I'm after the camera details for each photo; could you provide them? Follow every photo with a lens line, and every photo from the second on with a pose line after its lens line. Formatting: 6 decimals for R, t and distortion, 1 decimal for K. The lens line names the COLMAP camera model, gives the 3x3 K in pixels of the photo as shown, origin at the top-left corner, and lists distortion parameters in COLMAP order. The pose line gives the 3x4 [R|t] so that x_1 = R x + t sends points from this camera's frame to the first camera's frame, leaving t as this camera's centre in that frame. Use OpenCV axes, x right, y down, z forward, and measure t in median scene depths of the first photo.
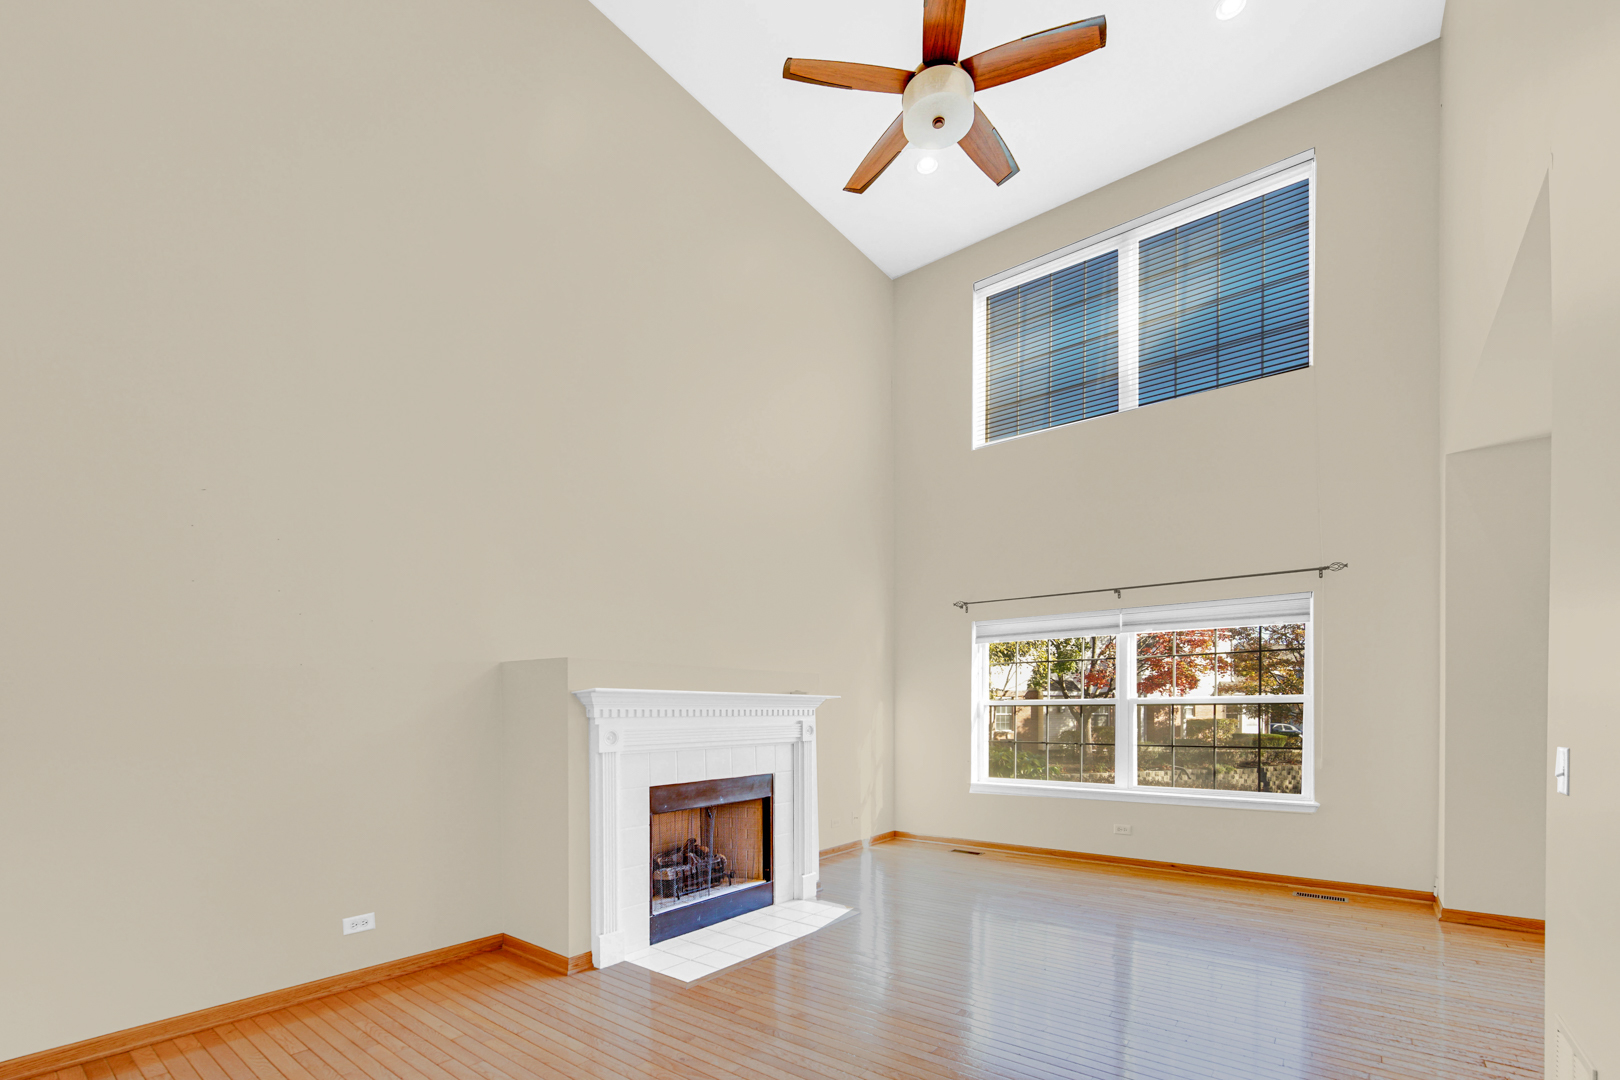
lens RADIAL K [[695.6, 0, 808.0], [0, 695.6, 549.1], [0, 0, 1]] dist [-0.003275, 0.000200]
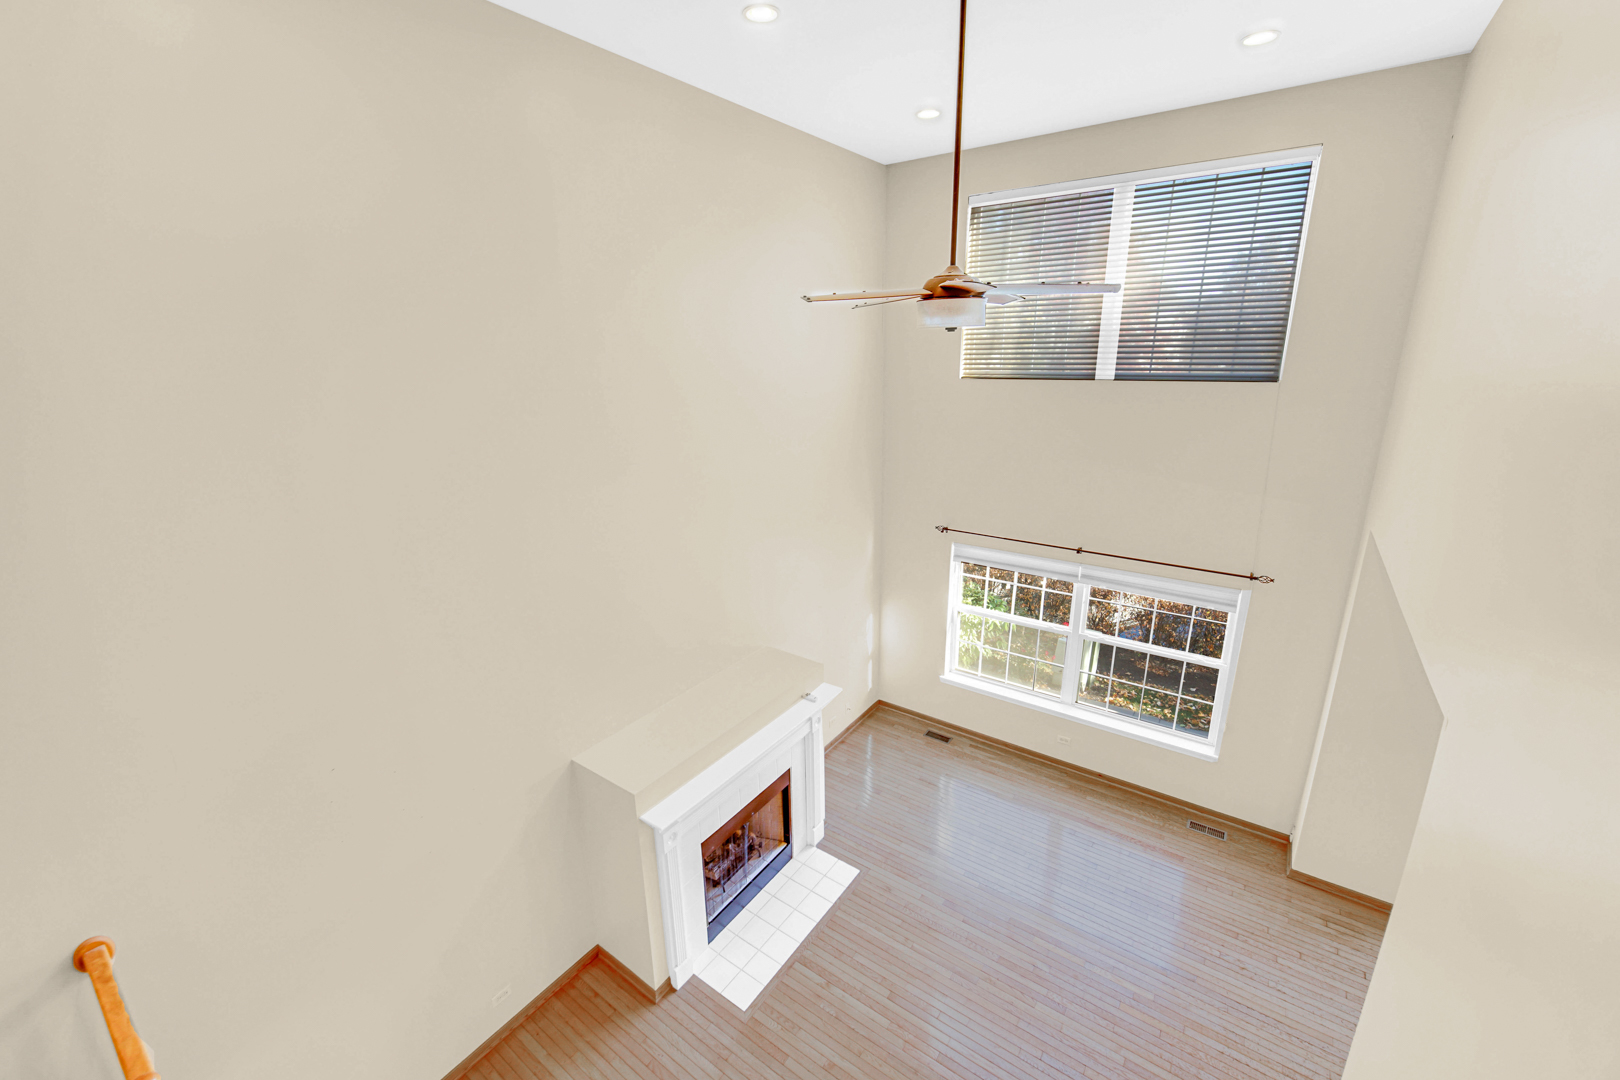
lens RADIAL K [[641.8, 0, 812.9], [0, 641.8, 533.0], [0, 0, 1]] dist [0.003037, -0.000097]
pose [[0.999564, -0.020476, 0.021262, -0.022884], [0.014150, 0.964520, 0.263629, -0.367035], [-0.025905, -0.263213, 0.964390, -0.002993]]
